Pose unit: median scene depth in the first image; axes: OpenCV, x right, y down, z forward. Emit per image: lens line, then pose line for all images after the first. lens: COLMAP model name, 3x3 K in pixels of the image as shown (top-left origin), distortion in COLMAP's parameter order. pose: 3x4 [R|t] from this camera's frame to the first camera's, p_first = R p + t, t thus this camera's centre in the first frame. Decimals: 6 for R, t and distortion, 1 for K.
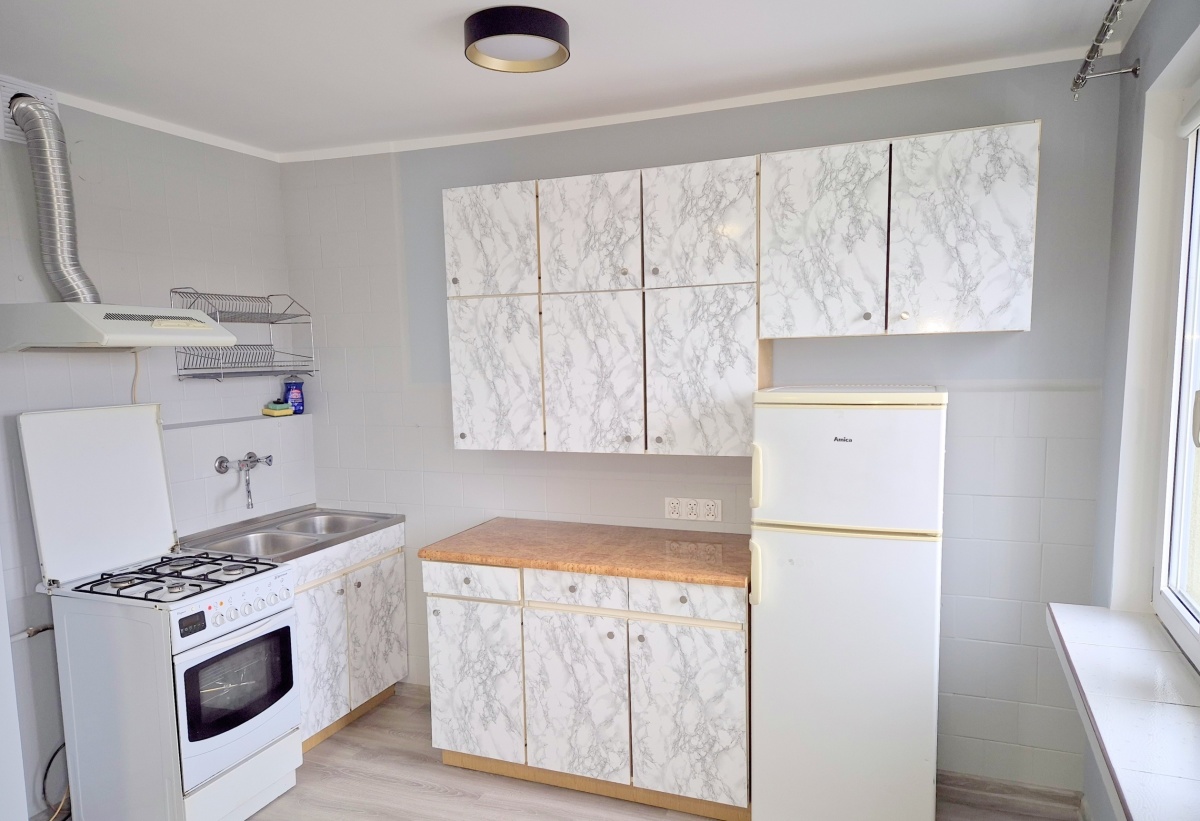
lens RADIAL K [[822.3, 0, 605.7], [0, 822.3, 423.2], [0, 0, 1]] dist [0.030128, -0.035682]
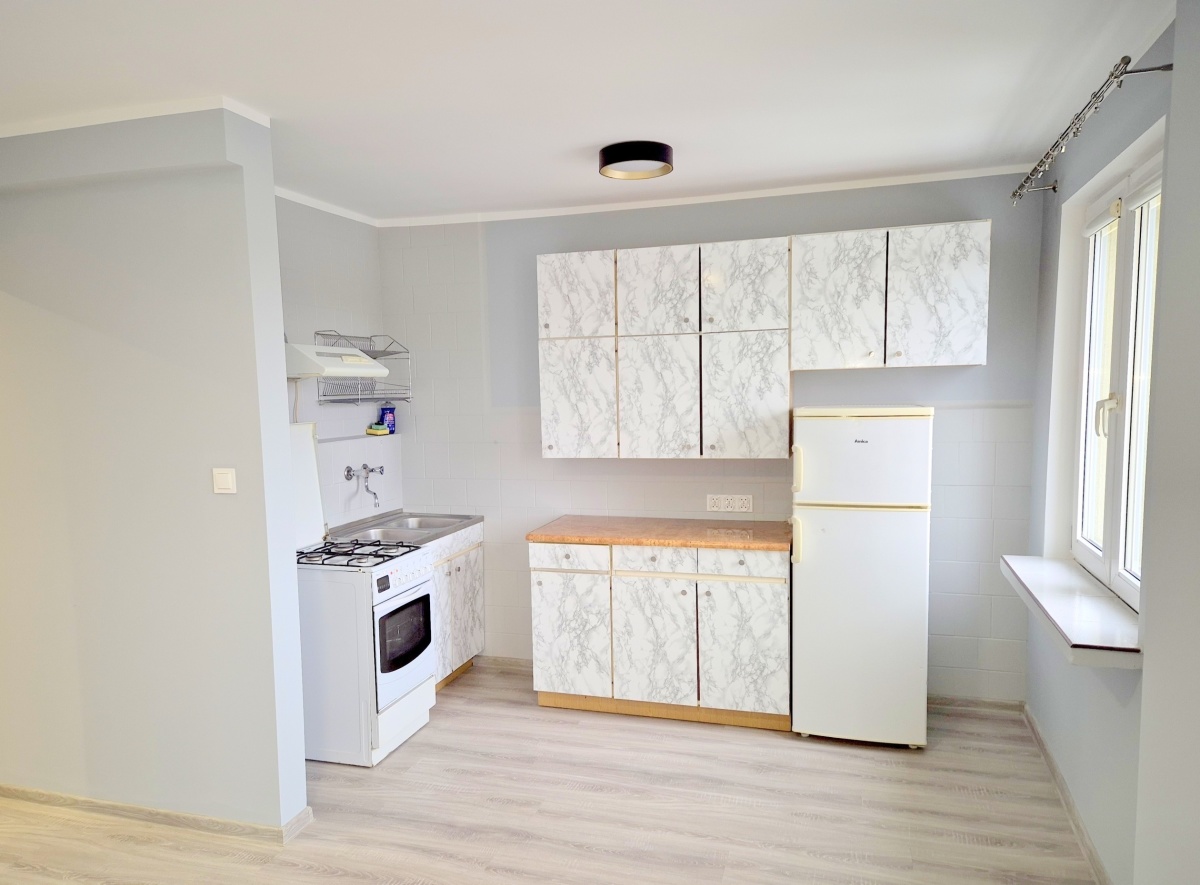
lens RADIAL K [[823.4, 0, 600.0], [0, 823.4, 442.5], [0, 0, 1]] dist [0.004785, -0.000626]
pose [[0.997403, -0.006373, 0.071742, -0.214279], [0.007770, 0.999785, -0.019214, 0.037598], [-0.071604, 0.019722, 0.997238, -0.310303]]
